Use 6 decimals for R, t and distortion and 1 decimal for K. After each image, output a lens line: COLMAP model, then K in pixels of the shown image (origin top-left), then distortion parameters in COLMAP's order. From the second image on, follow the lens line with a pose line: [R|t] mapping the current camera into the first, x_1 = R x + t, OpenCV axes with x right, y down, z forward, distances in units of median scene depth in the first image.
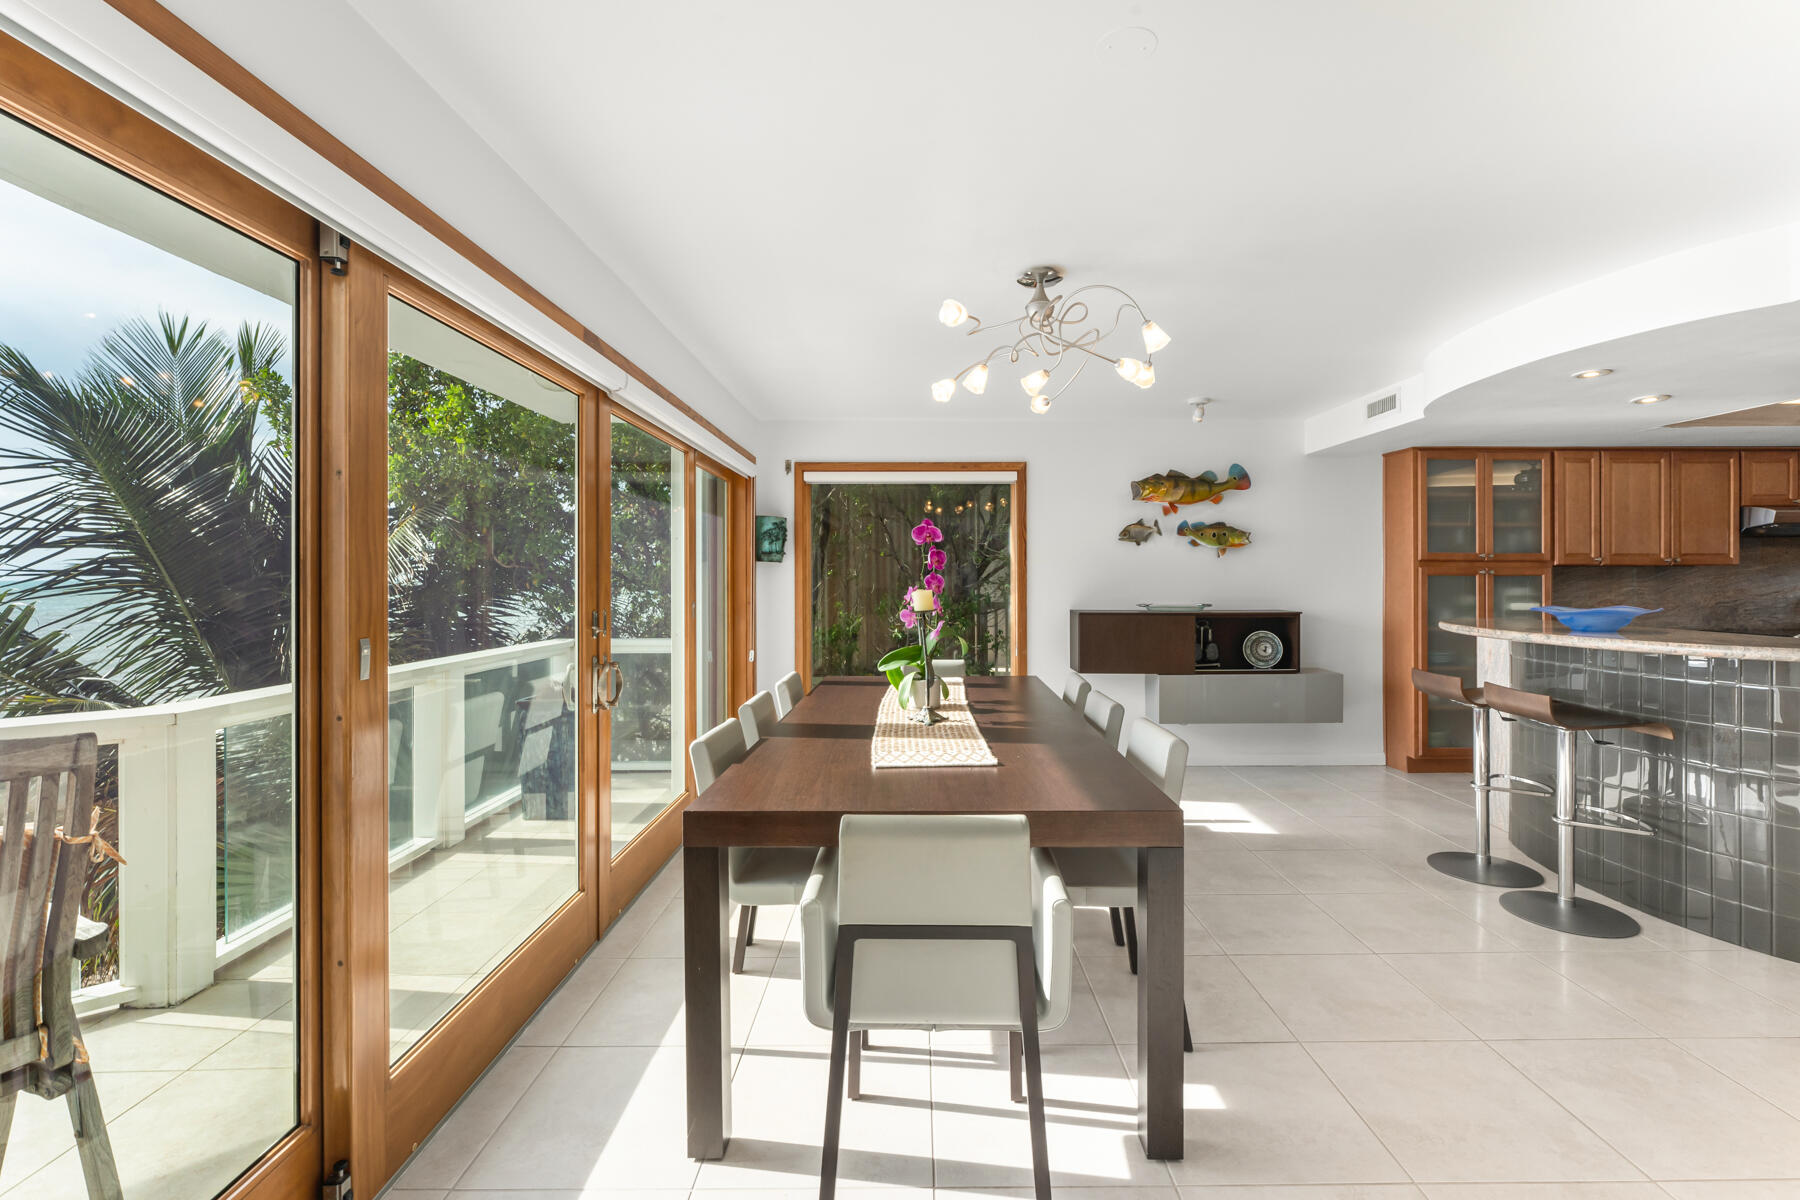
lens RADIAL K [[823.5, 0, 896.6], [0, 823.5, 577.2], [0, 0, 1]] dist [-0.002596, -0.000348]
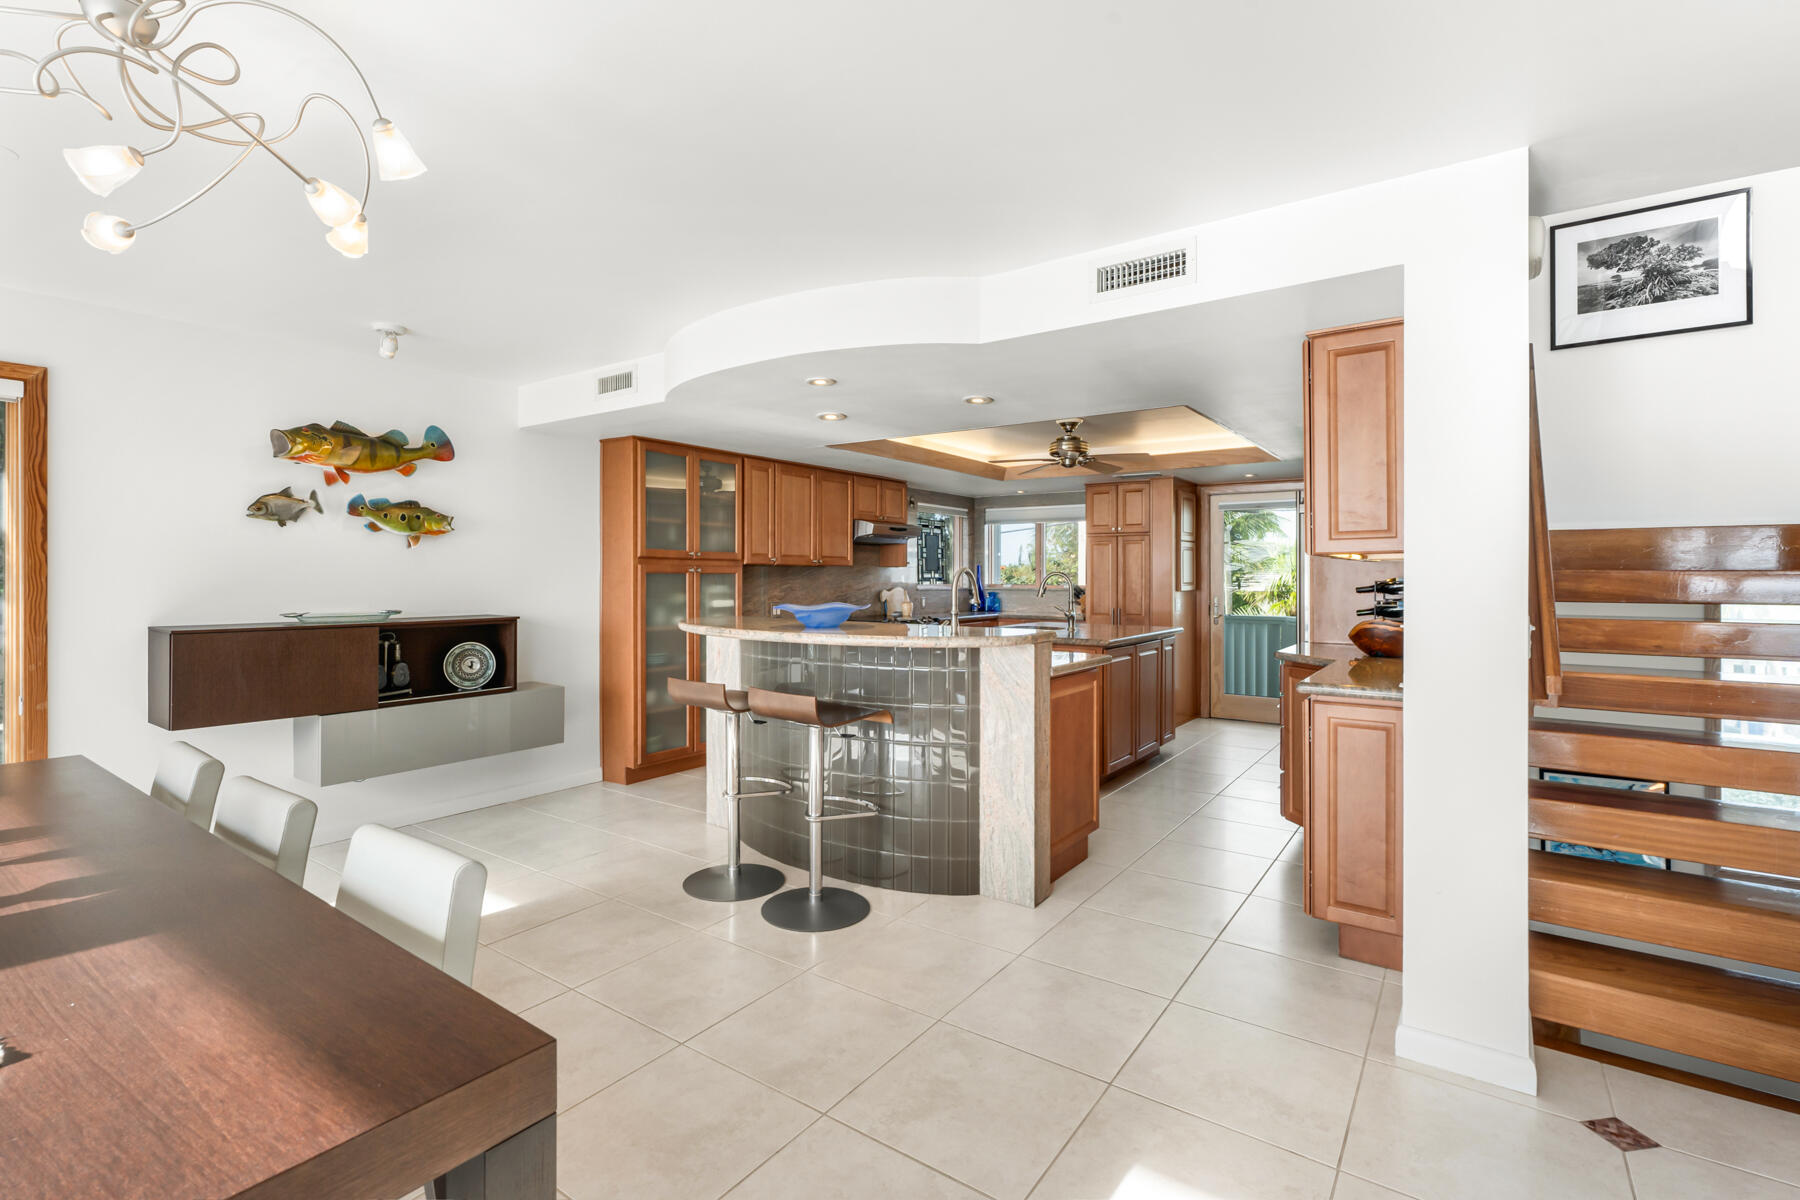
lens RADIAL K [[823.5, 0, 896.6], [0, 823.5, 577.2], [0, 0, 1]] dist [-0.002596, -0.000348]
pose [[0.560624, 0.001221, 0.828070, 0.021100], [-0.004141, 0.999991, 0.001329, 0.000051], [-0.828060, -0.004174, 0.560624, 0.228490]]
